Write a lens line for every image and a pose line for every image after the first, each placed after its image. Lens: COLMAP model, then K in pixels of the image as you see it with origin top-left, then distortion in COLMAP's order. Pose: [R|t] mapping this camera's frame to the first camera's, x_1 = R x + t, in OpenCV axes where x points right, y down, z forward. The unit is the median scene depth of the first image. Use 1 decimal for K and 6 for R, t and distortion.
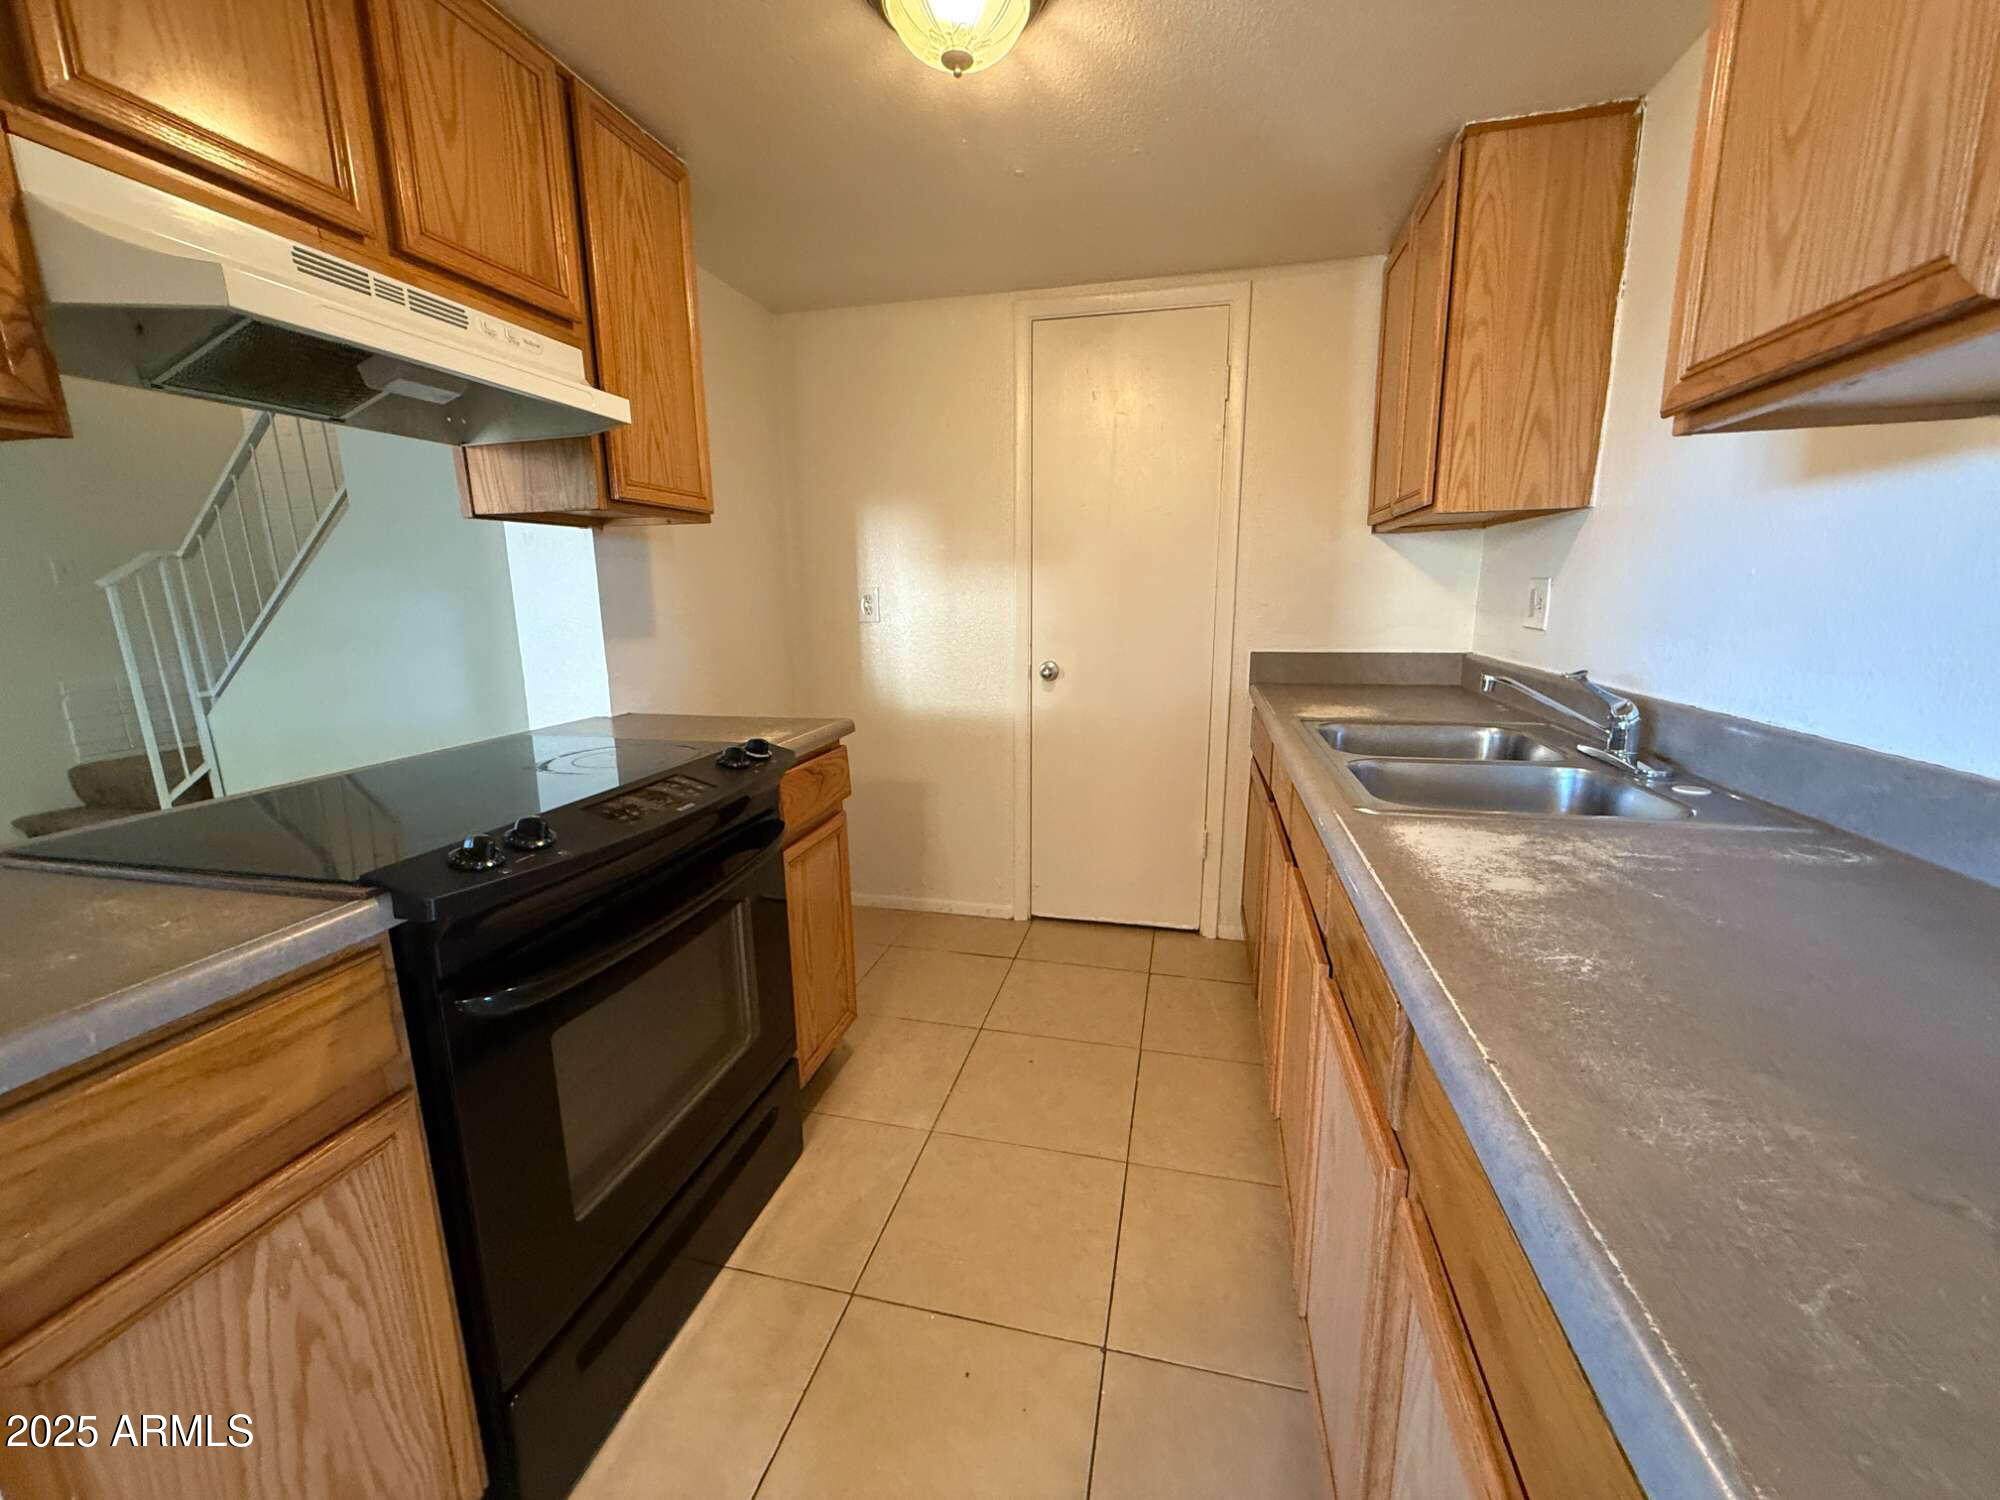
lens RADIAL K [[800.0, 0, 1000.0], [0, 800.0, 750.0], [0, 0, 1]] dist [0.001652, -0.000044]
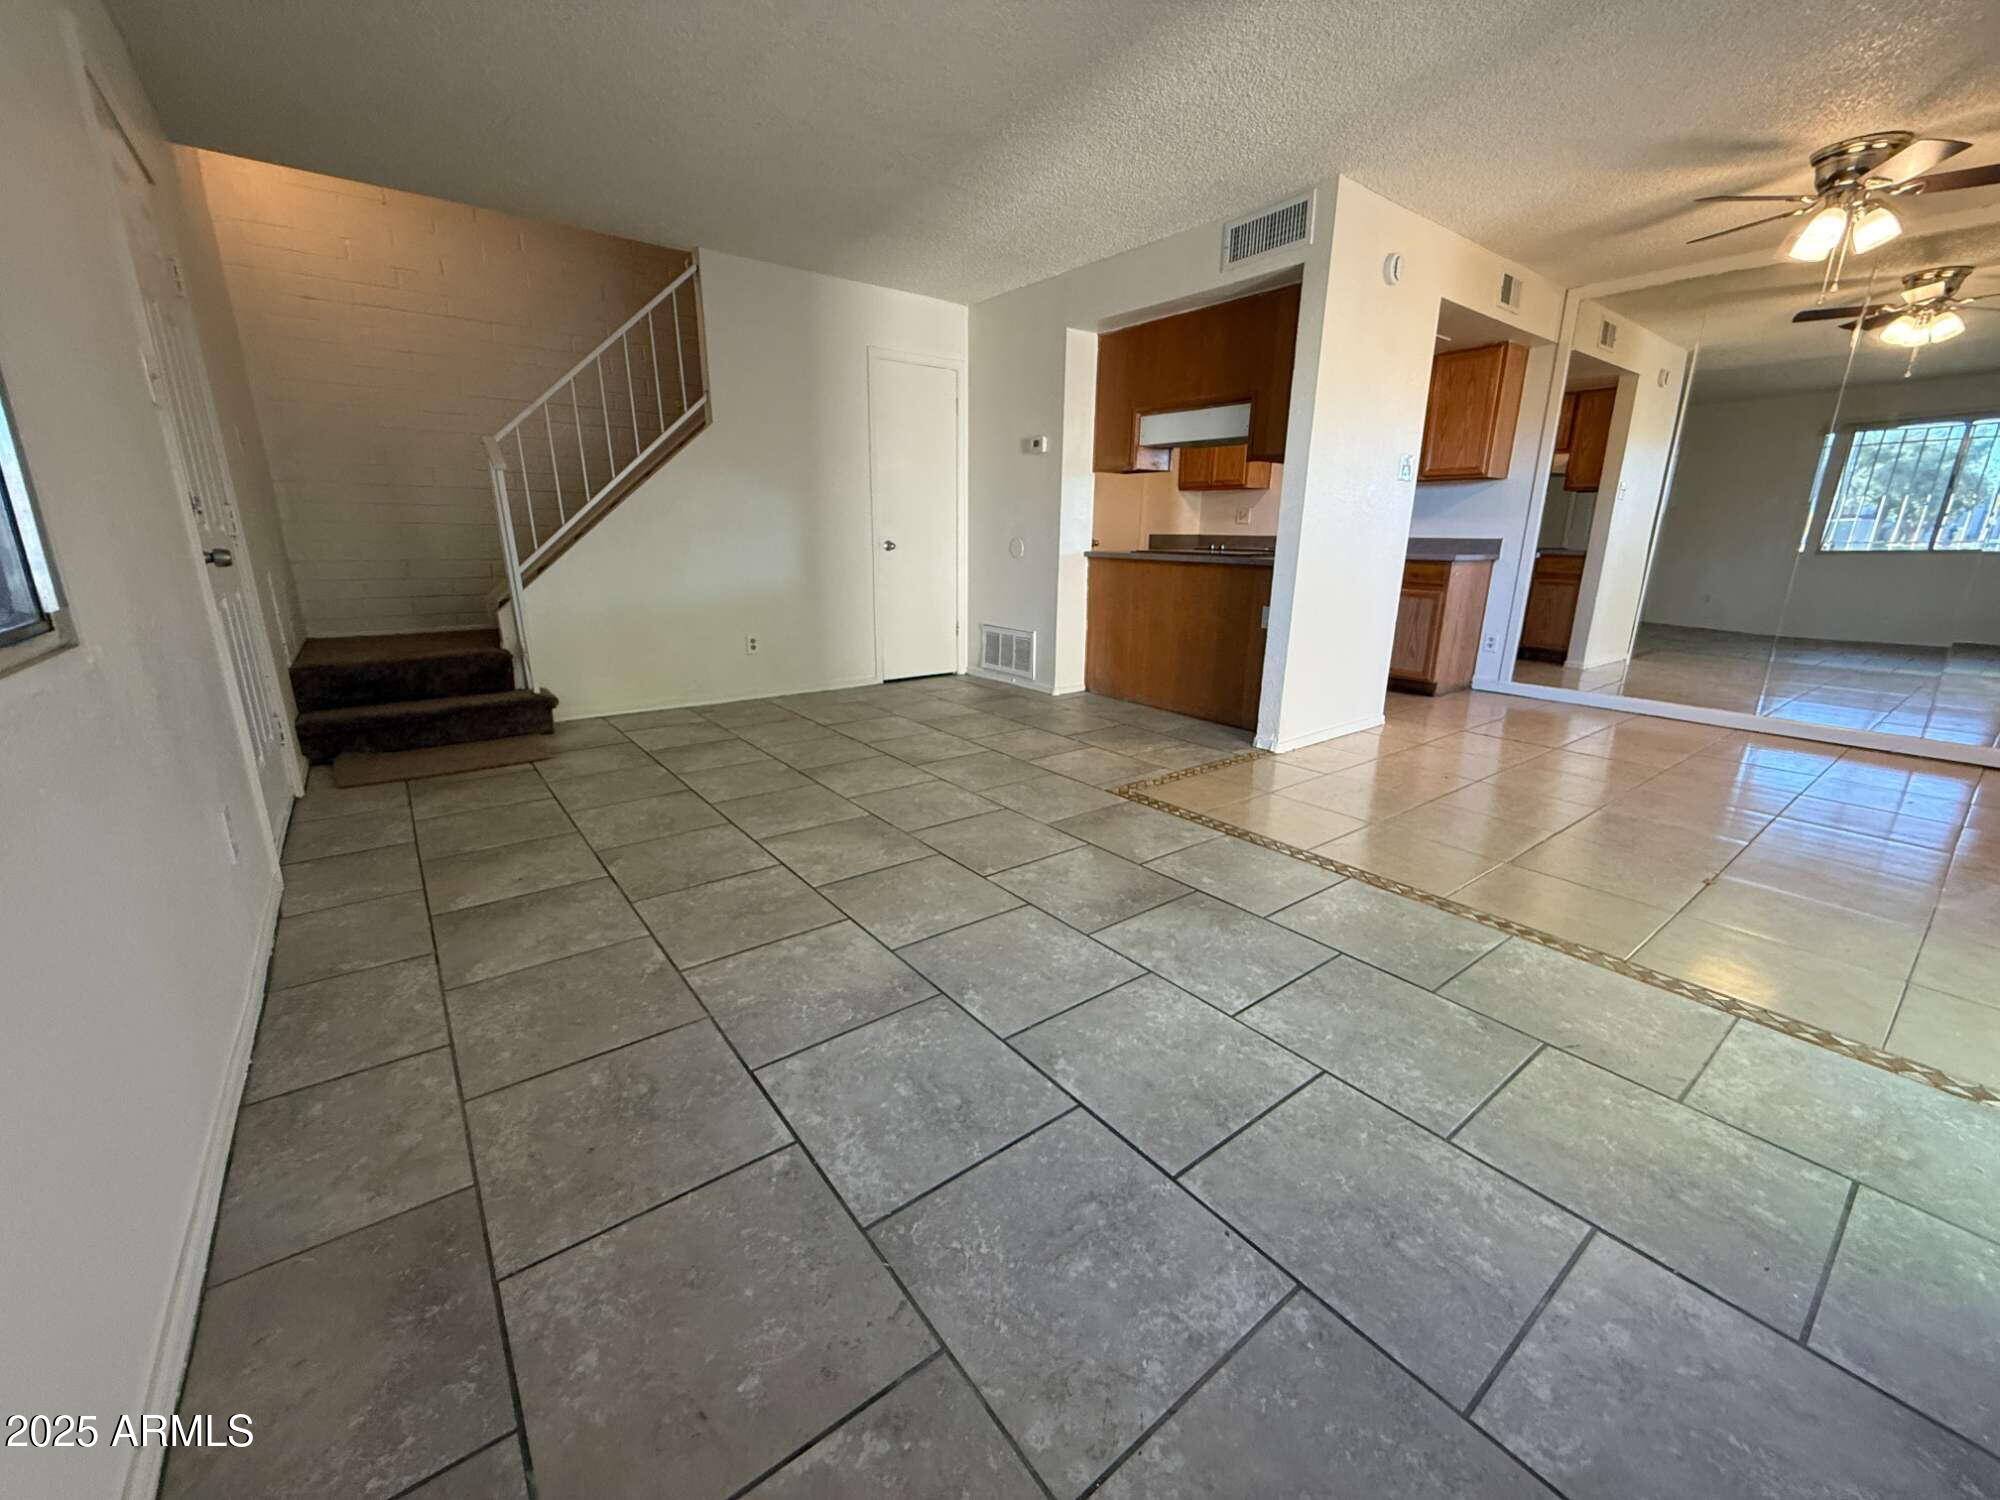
lens RADIAL K [[797.5, 0, 1000.0], [0, 797.5, 750.0], [0, 0, 1]] dist [-0.002222, -0.000175]
pose [[0.621706, -0.192031, 0.759346, -2.559150], [0.137077, 0.981193, 0.135904, 0.178913], [-0.771162, 0.019596, 0.636337, -0.316085]]
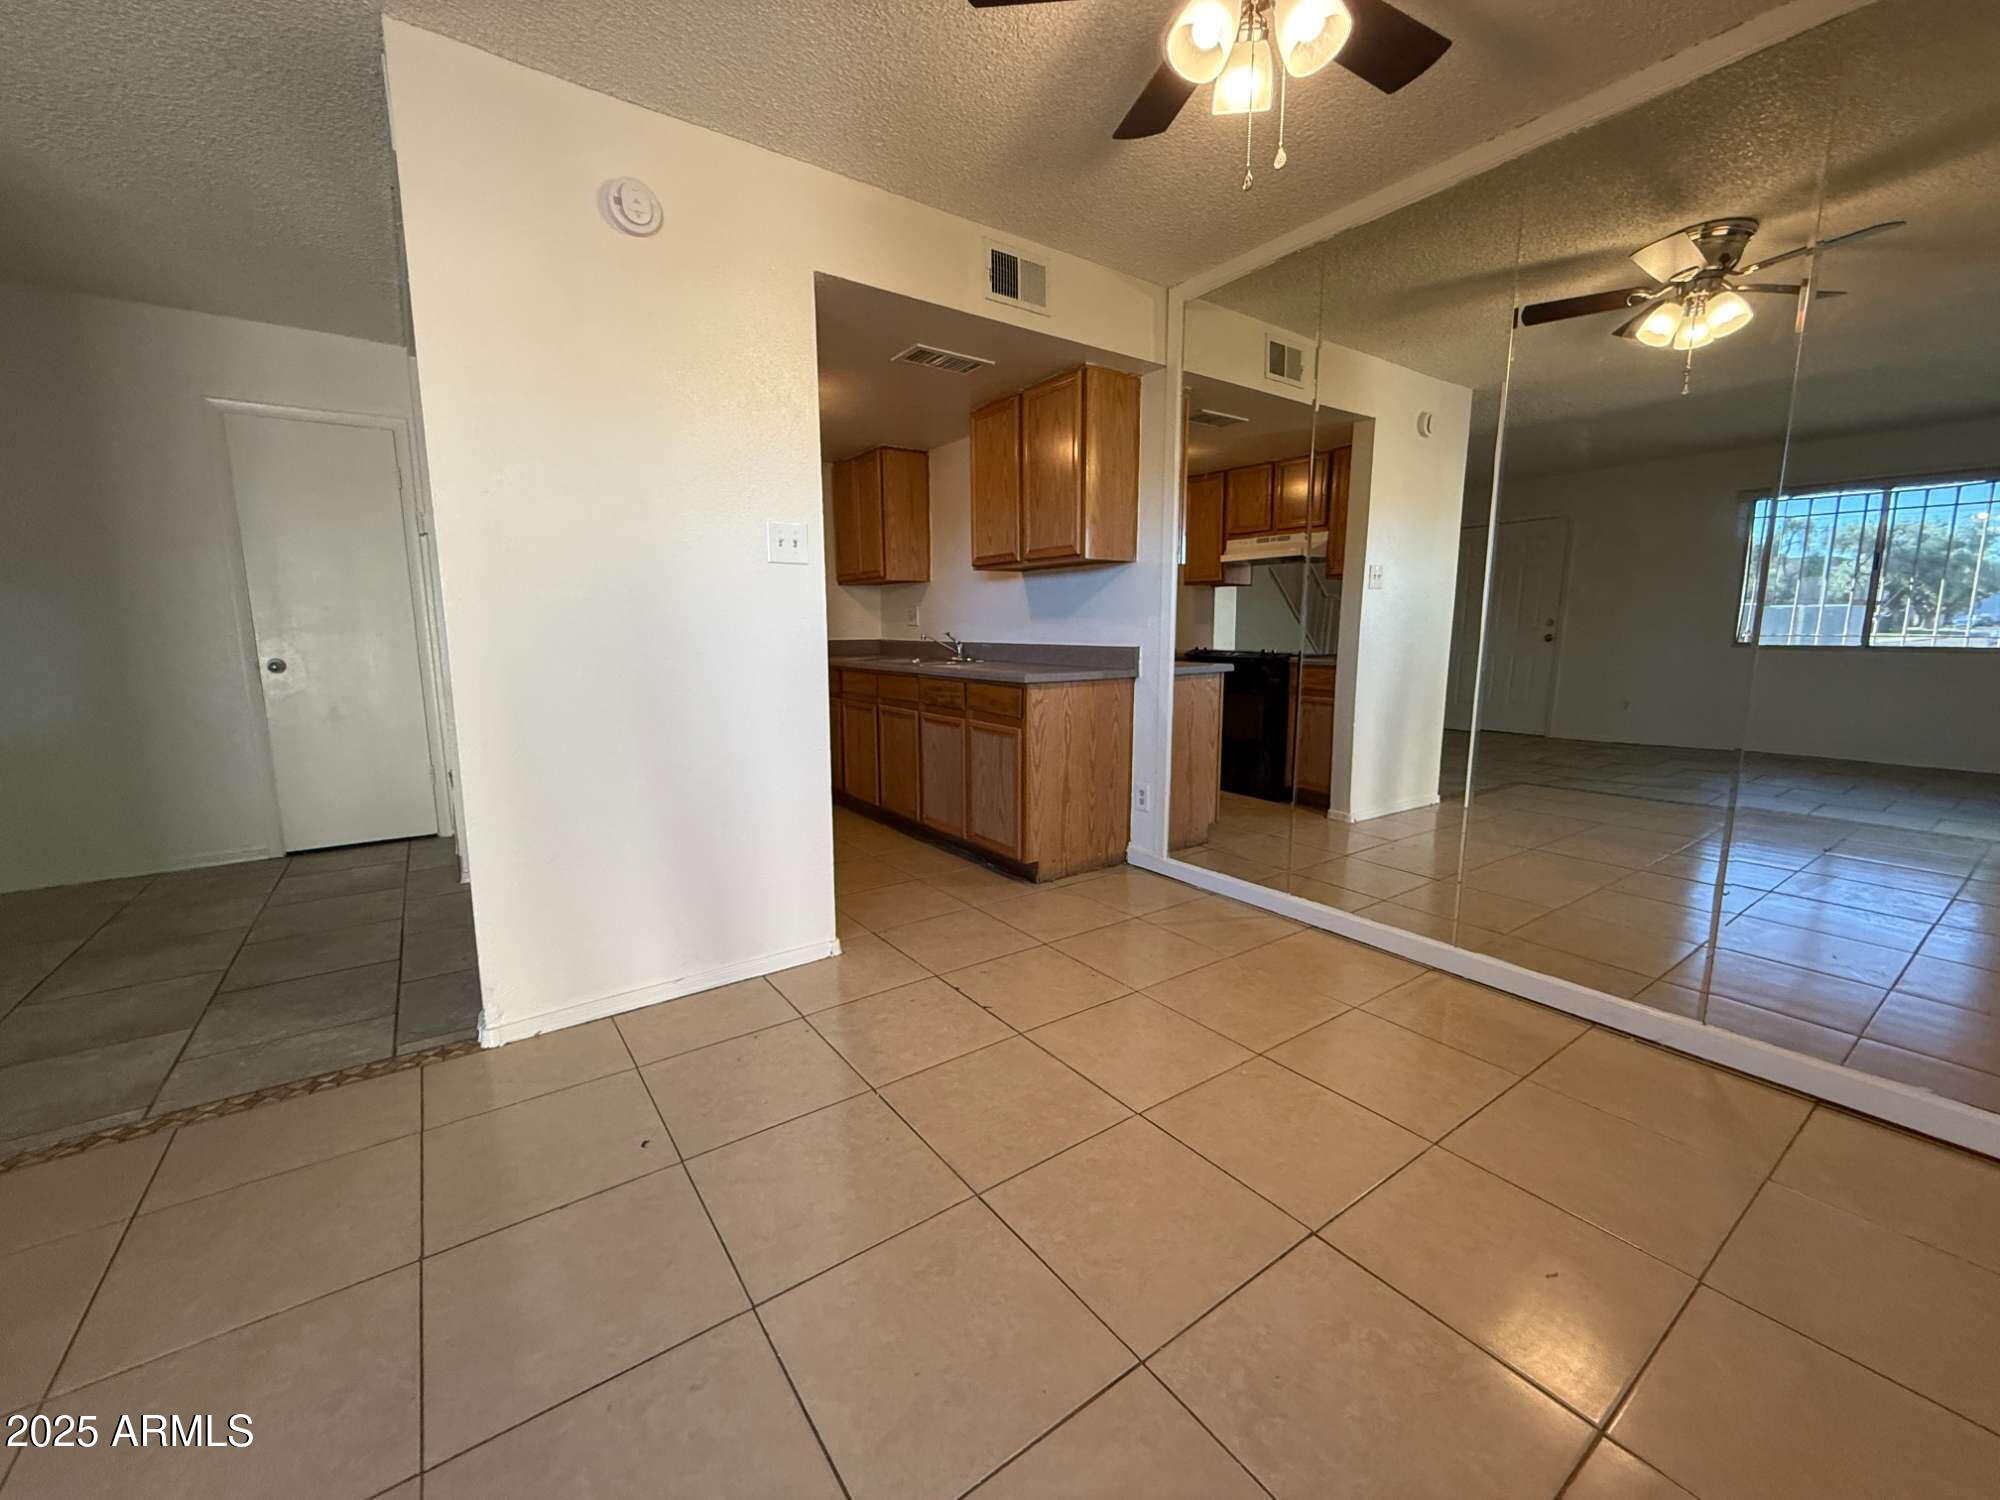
lens RADIAL K [[800.0, 0, 1000.0], [0, 800.0, 750.0], [0, 0, 1]] dist [0.001652, -0.000044]
pose [[0.650120, -0.108504, 0.752045, -1.074660], [0.143304, 0.989499, 0.018881, 0.224922], [-0.746196, 0.095497, 0.658842, -0.827356]]
